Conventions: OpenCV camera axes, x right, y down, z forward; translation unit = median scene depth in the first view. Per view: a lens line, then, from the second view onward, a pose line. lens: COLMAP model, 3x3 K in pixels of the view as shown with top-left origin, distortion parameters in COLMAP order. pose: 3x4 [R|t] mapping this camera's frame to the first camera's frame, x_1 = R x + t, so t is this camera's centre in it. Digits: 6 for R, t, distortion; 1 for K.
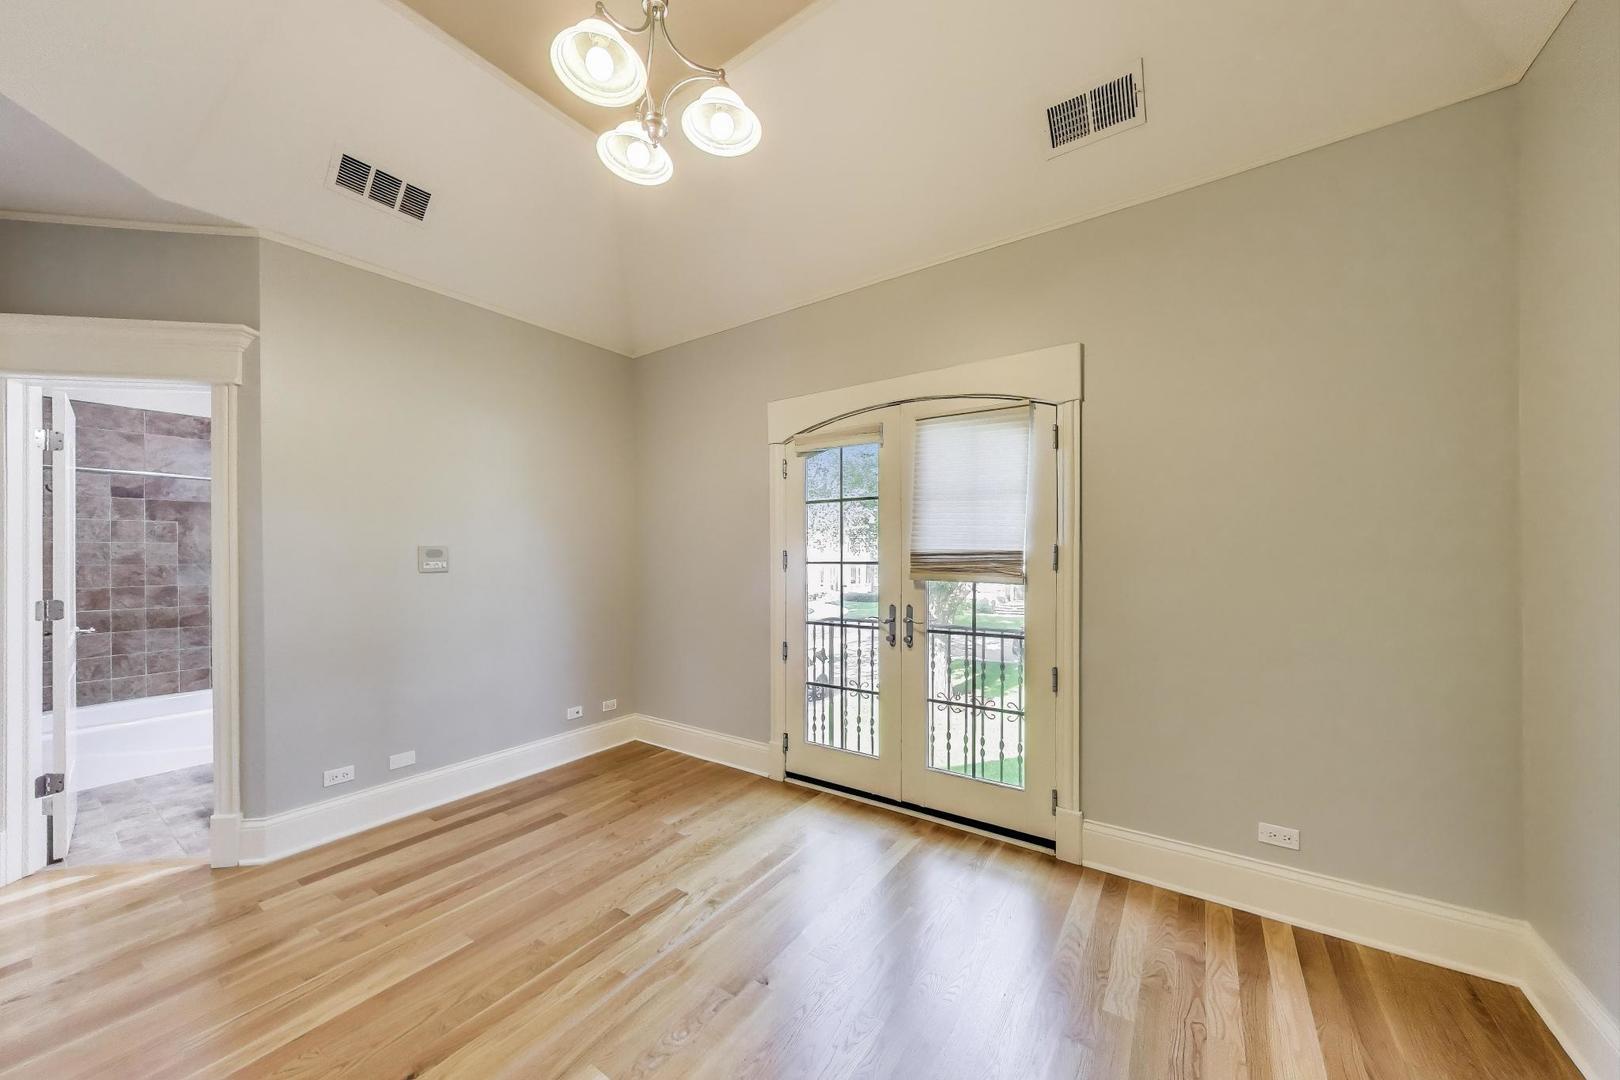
lens RADIAL K [[574.1, 0, 811.0], [0, 574.1, 552.1], [0, 0, 1]] dist [0.000363, 0.000039]
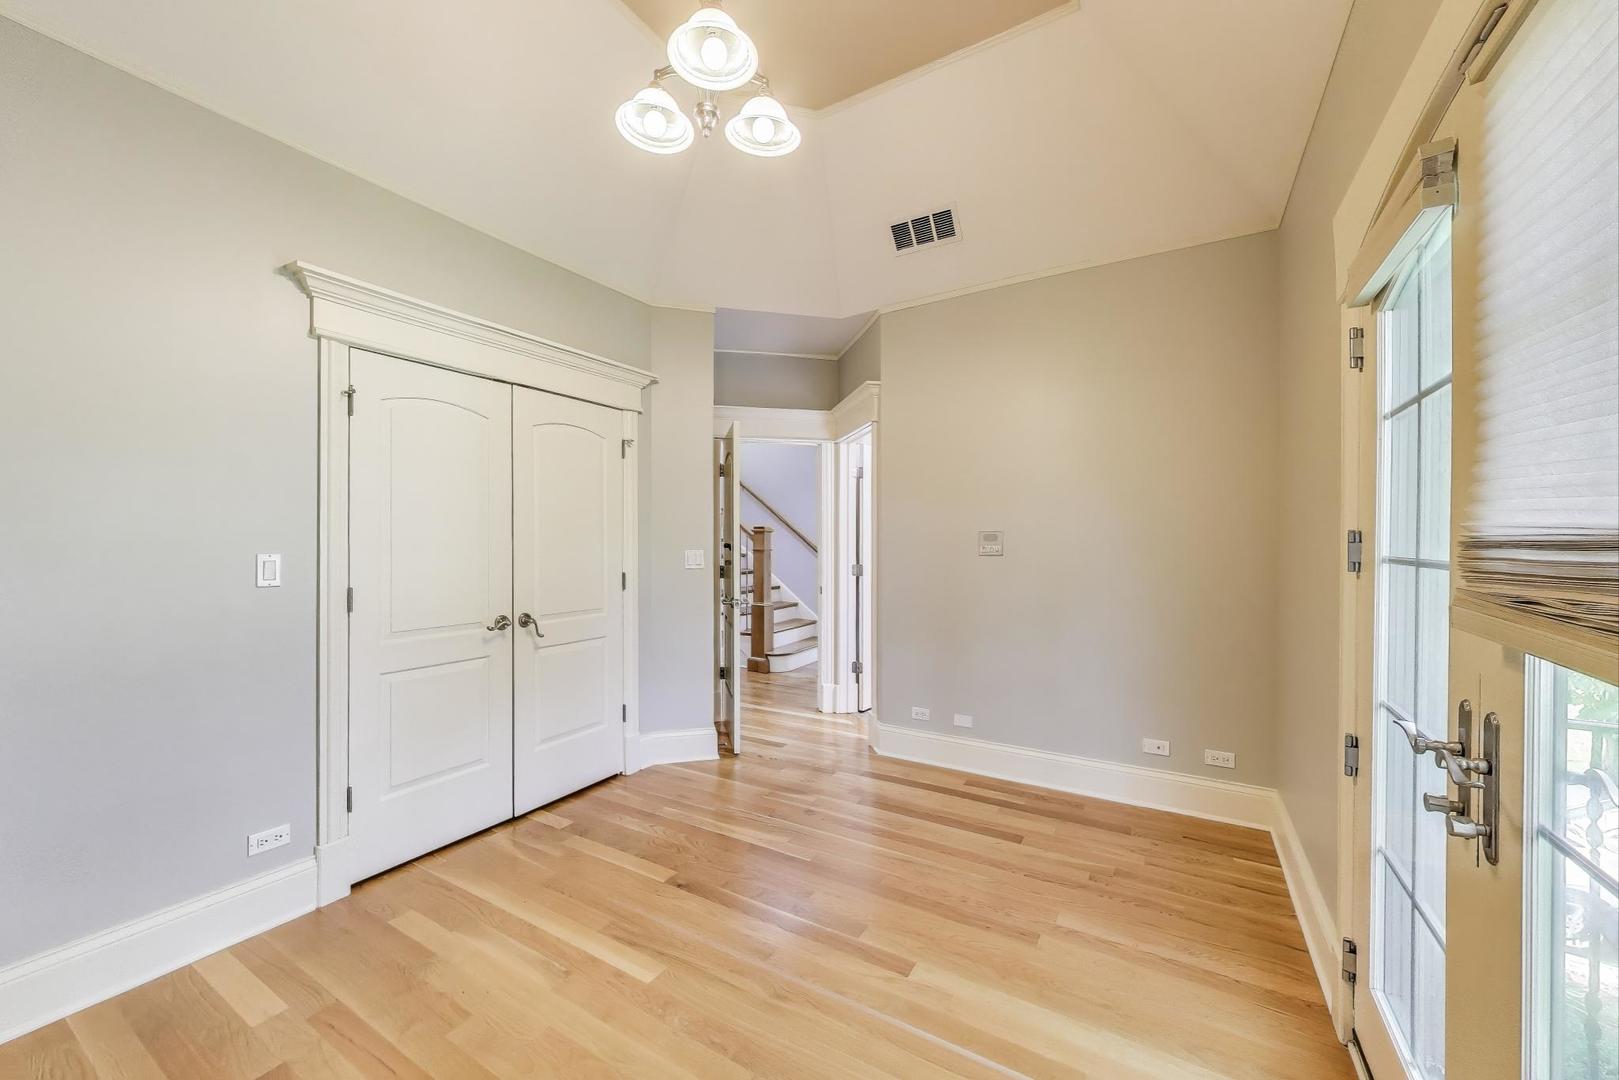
lens RADIAL K [[601.7, 0, 806.3], [0, 601.7, 539.6], [0, 0, 1]] dist [0.000033, 0.000200]
pose [[0.055944, 0.003643, -0.998427, 0.505204], [0.006577, 0.999970, 0.004017, -0.000220], [0.998412, -0.006791, 0.055918, 0.705197]]
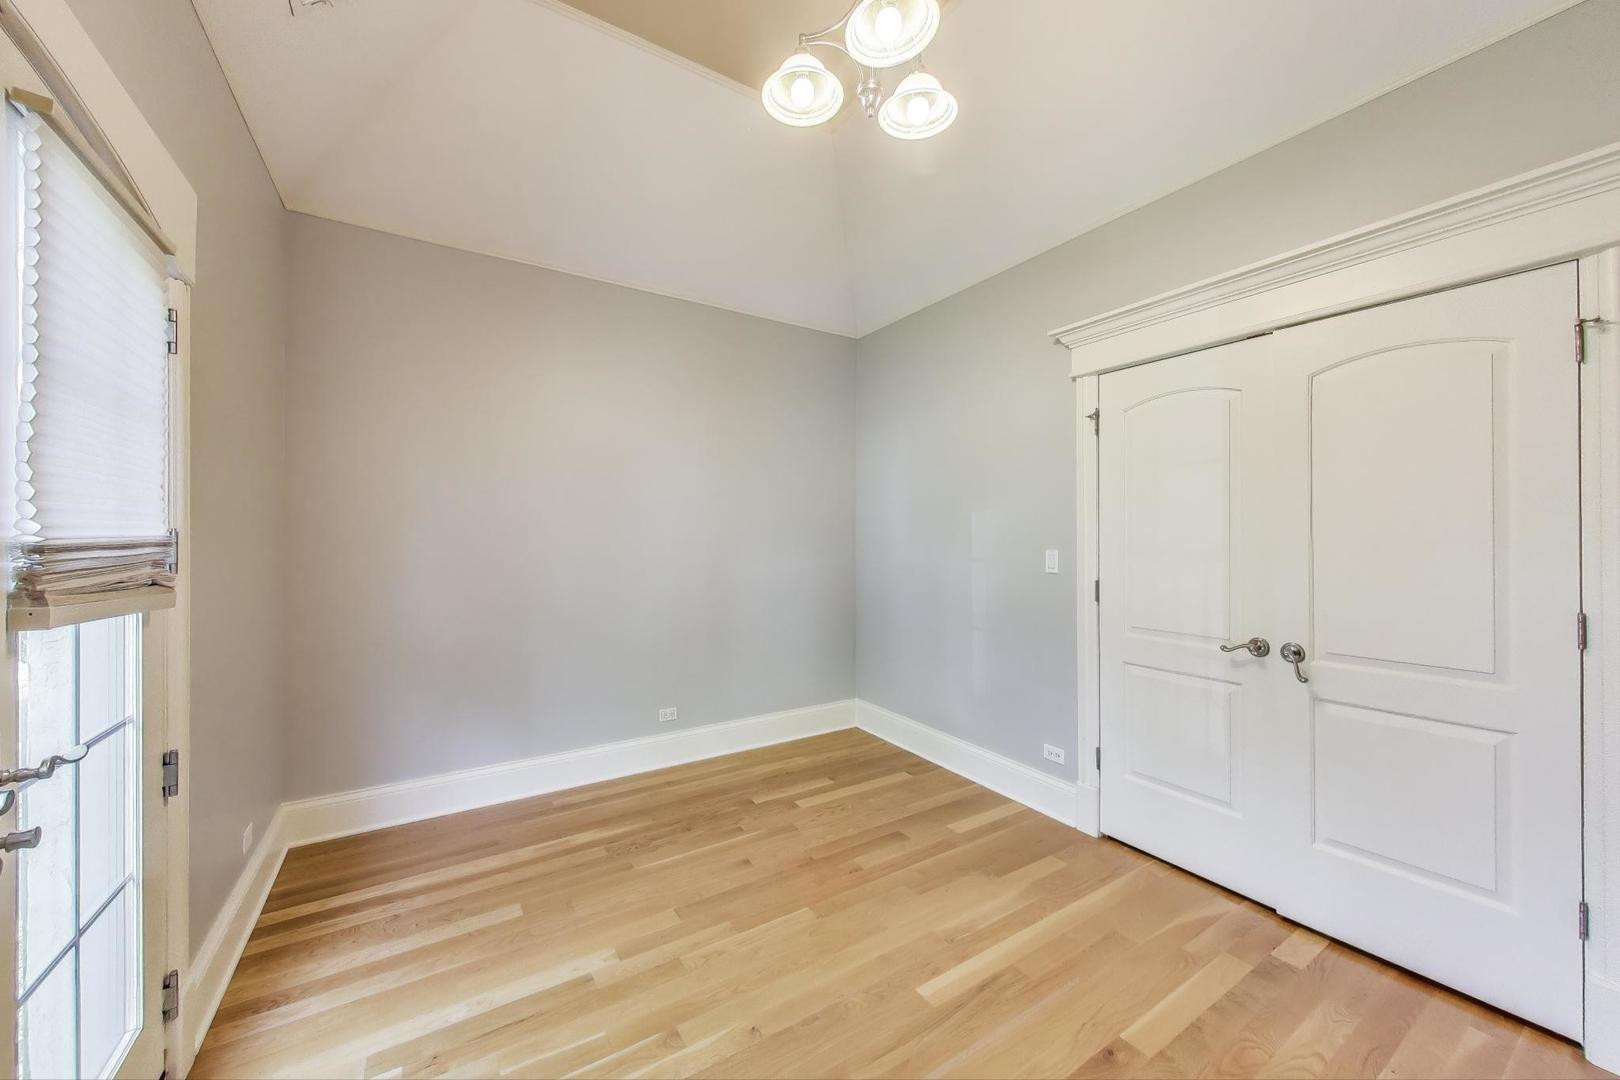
lens RADIAL K [[602.1, 0, 806.8], [0, 602.1, 539.6], [0, 0, 1]] dist [0.000033, 0.000200]
pose [[-0.915465, 0.003933, 0.402379, -0.359704], [0.002552, 0.999989, -0.003966, 0.003410], [-0.402390, -0.002604, -0.915464, 1.237208]]
